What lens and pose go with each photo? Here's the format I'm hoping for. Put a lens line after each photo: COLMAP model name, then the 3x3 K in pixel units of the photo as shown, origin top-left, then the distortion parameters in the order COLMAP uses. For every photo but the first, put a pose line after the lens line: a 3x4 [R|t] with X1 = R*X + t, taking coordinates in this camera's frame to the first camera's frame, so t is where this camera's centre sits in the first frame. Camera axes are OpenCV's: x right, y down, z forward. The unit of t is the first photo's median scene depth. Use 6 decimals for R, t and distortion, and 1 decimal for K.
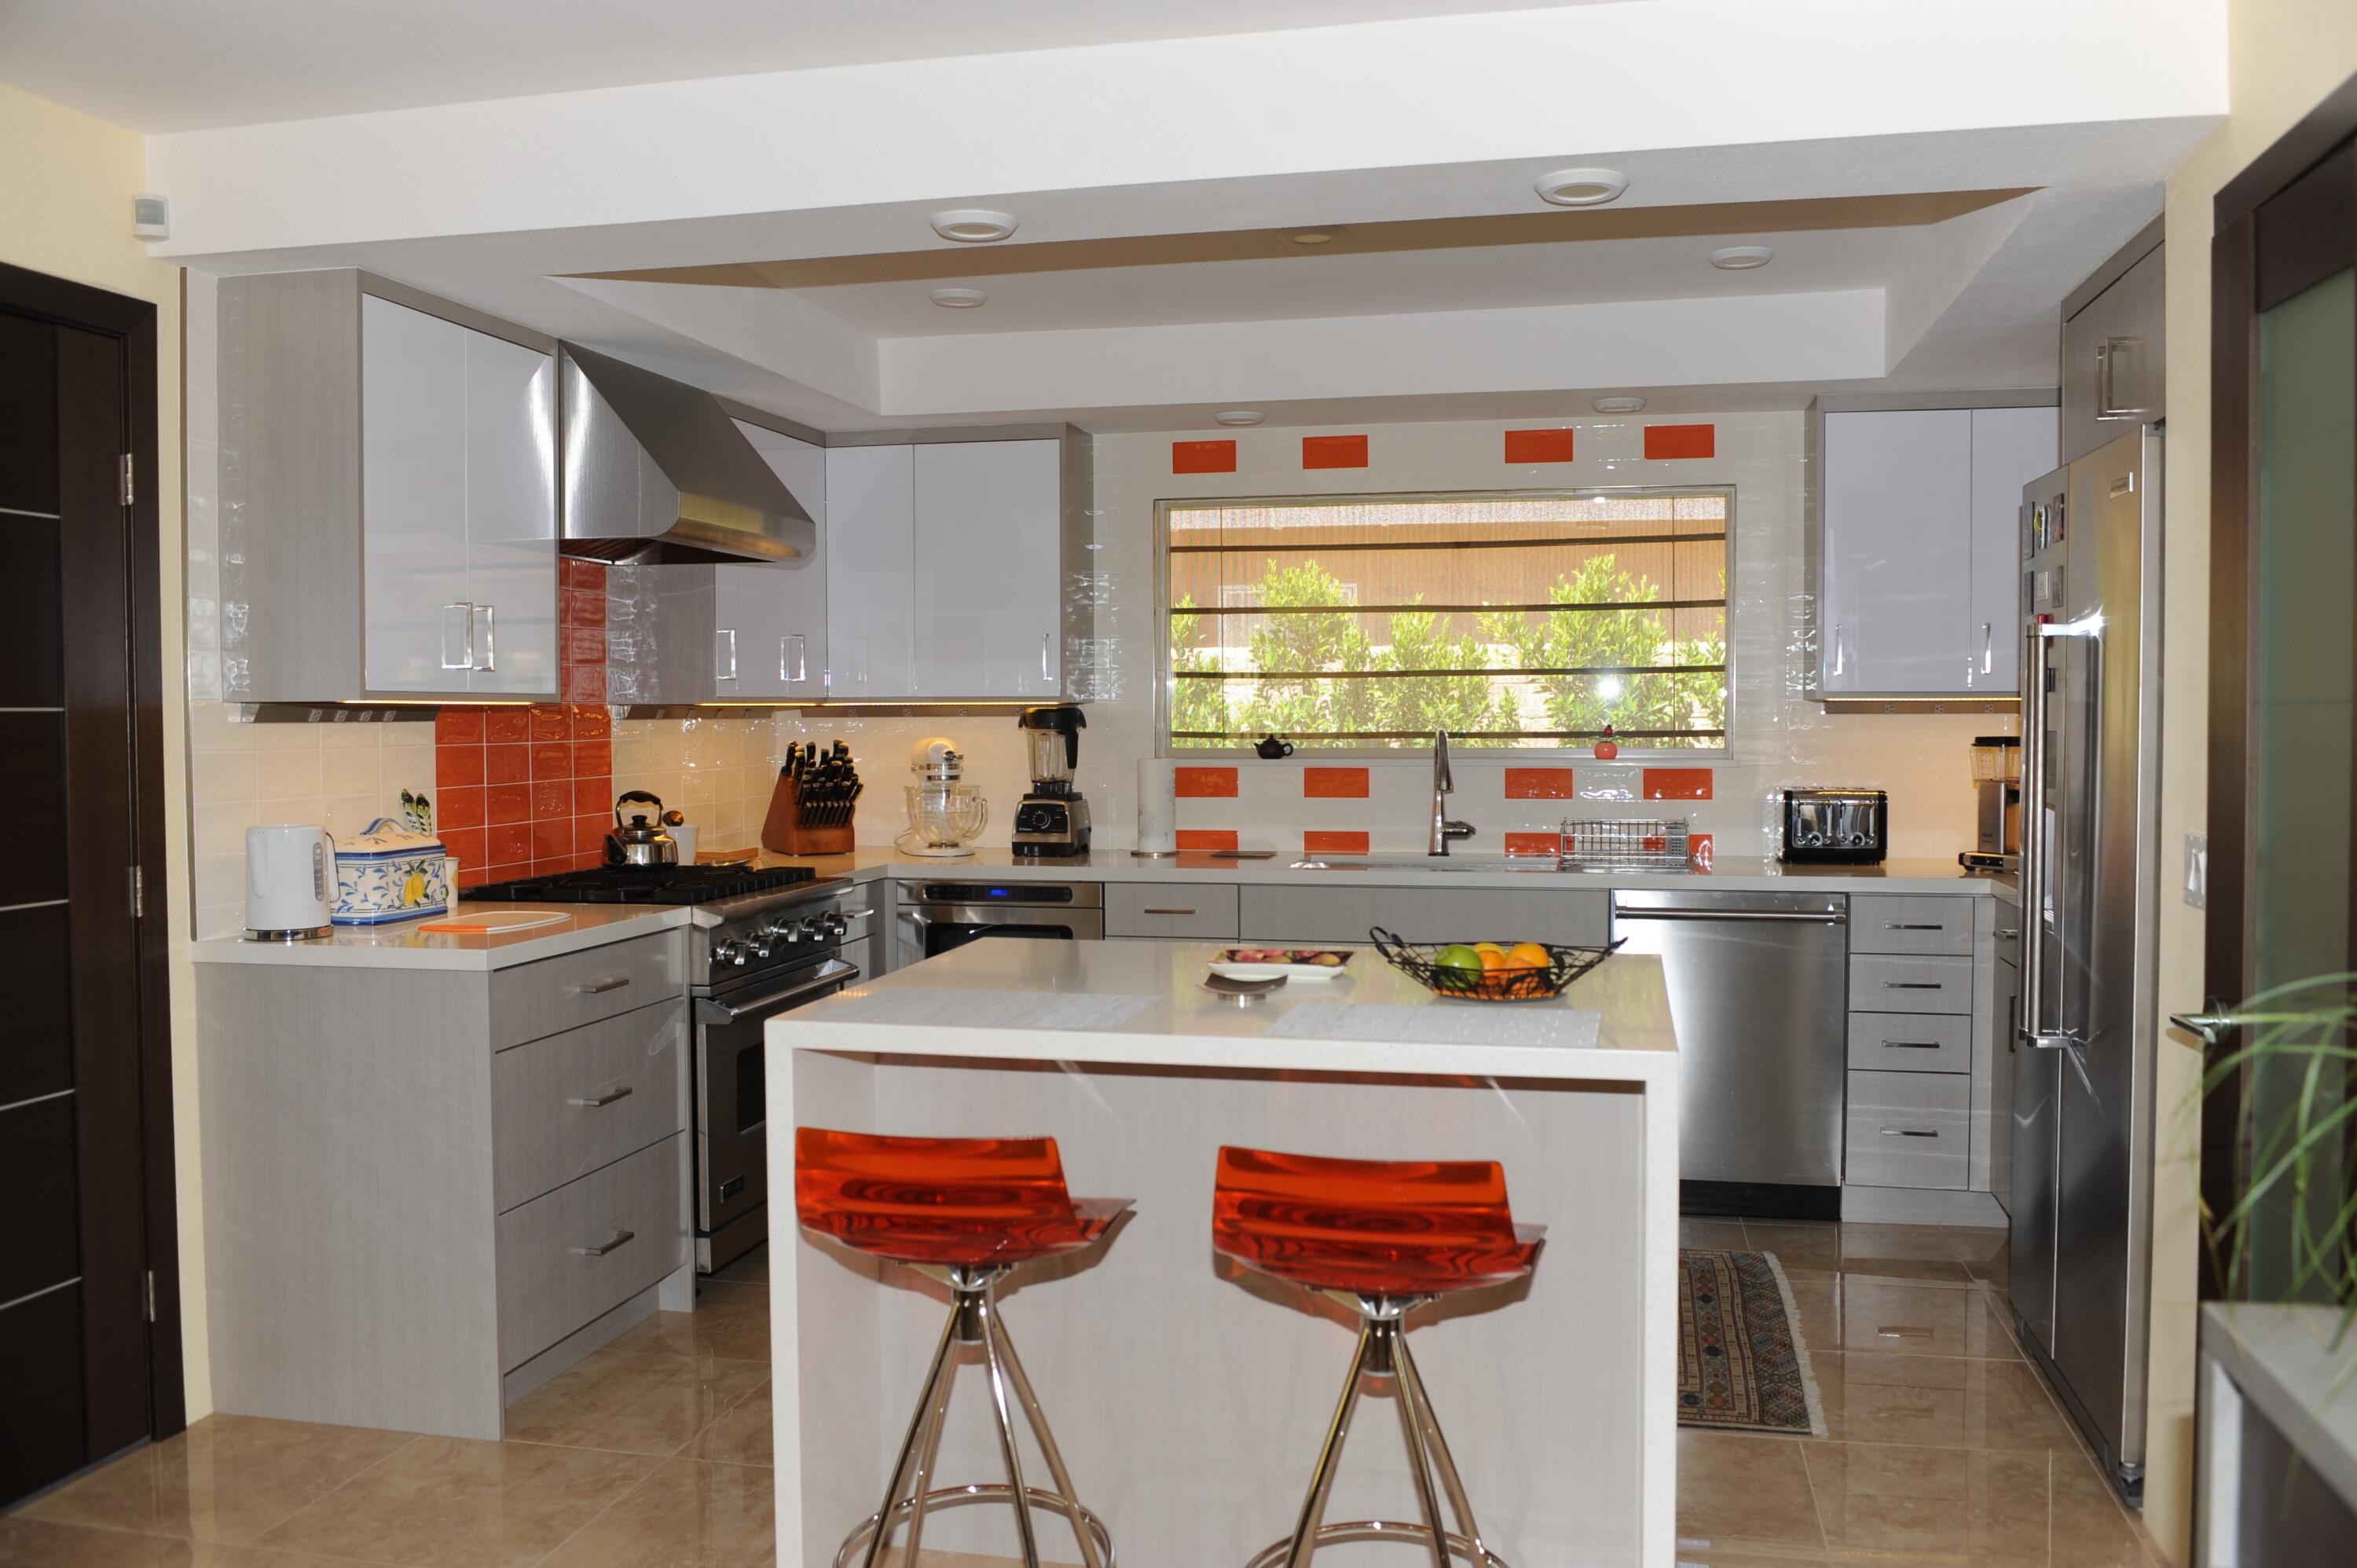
lens RADIAL K [[1909.7, 0, 1178.5], [0, 1909.7, 784.0], [0, 0, 1]] dist [-0.058922, -0.001052]
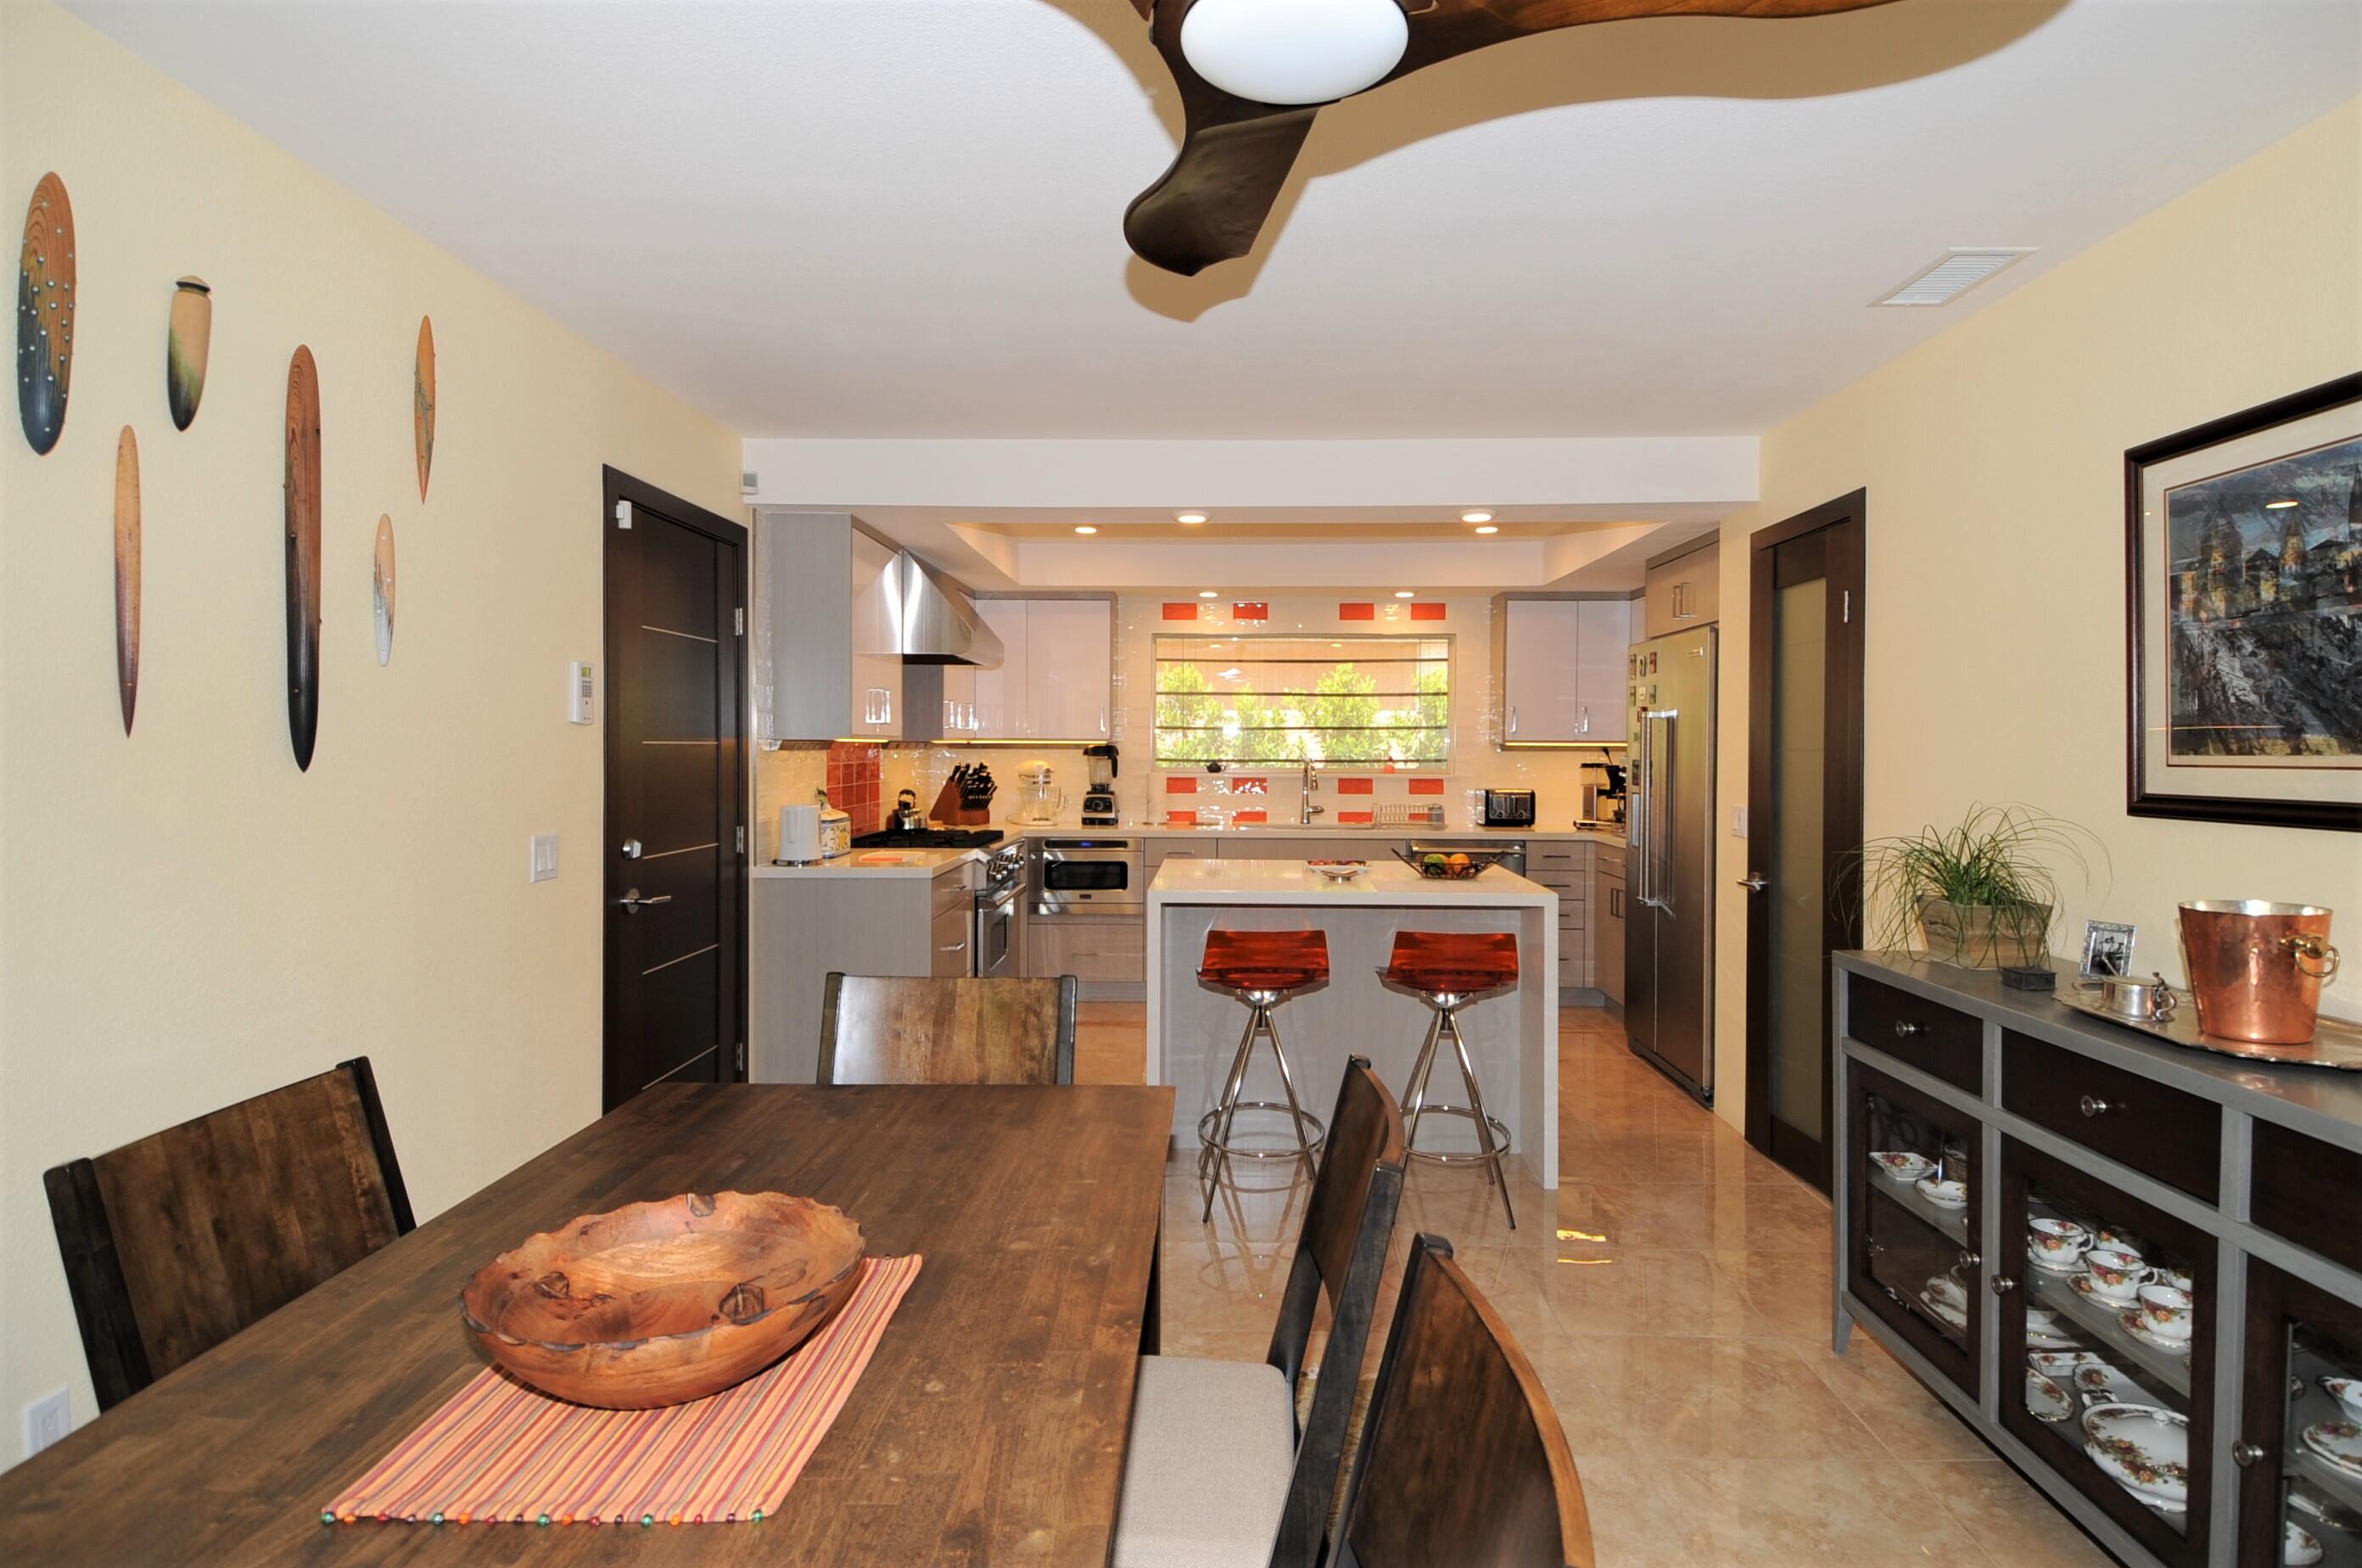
lens RADIAL K [[1237.0, 0, 1181.0], [0, 1237.0, 784.0], [0, 0, 1]] dist [0.000668, 0.000042]
pose [[0.977714, 0.002749, 0.209925, -0.248270], [-0.001471, 0.999979, -0.006244, 0.005436], [-0.209938, 0.005797, 0.977697, -0.203611]]
